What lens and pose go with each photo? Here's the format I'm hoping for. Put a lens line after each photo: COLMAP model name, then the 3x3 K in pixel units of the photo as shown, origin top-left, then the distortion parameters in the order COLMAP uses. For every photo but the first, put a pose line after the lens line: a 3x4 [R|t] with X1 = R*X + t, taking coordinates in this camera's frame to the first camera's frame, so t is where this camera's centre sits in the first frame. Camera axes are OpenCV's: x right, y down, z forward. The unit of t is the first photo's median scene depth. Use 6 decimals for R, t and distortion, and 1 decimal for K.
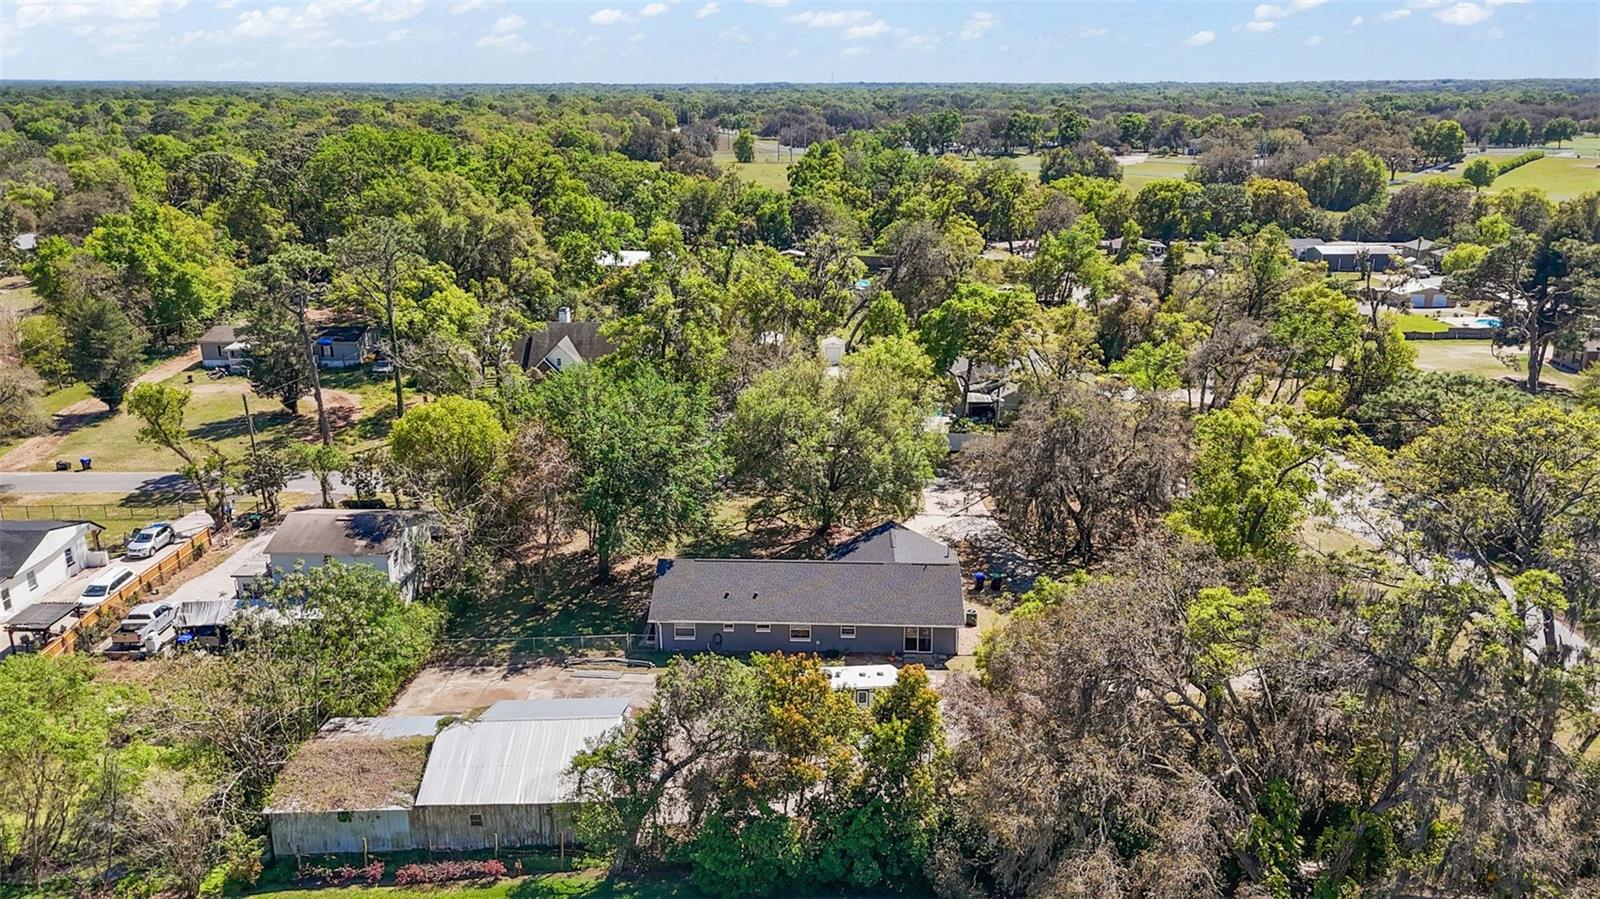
lens RADIAL K [[1129.4, 0, 790.3], [0, 1129.4, 449.0], [0, 0, 1]] dist [0.001842, 0.001312]
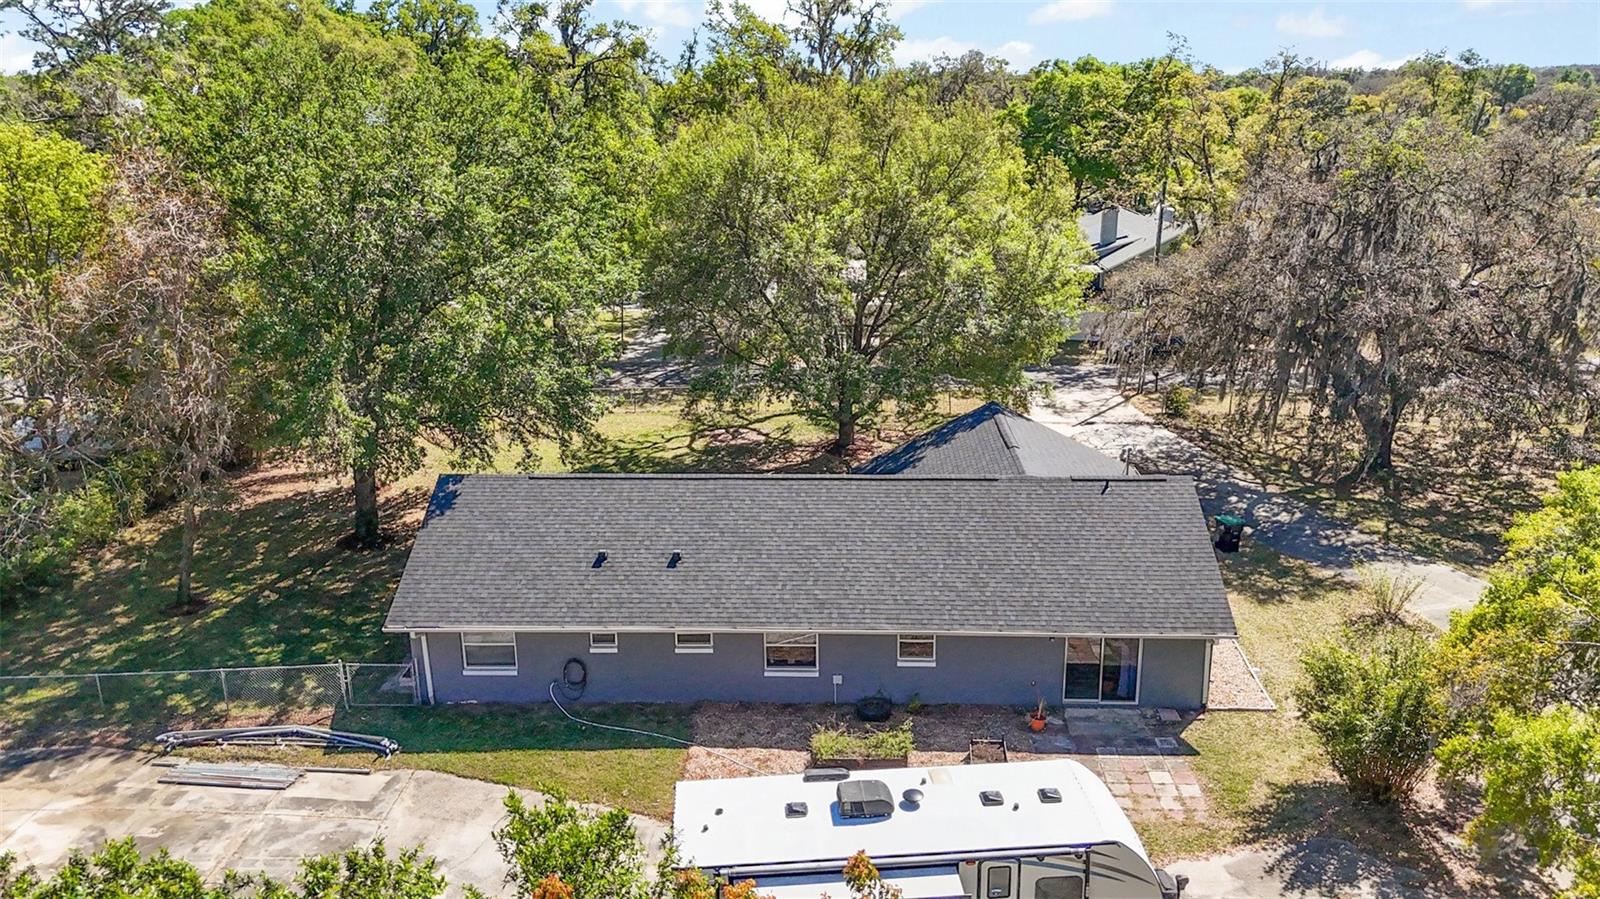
lens RADIAL K [[1129.4, 0, 809.8], [0, 1129.4, 449.6], [0, 0, 1]] dist [0.001842, 0.001312]
pose [[0.999824, -0.006377, 0.017670, 0.007870], [0.006458, 0.999969, -0.004569, 0.084824], [-0.017640, 0.004682, 0.999833, 0.550280]]
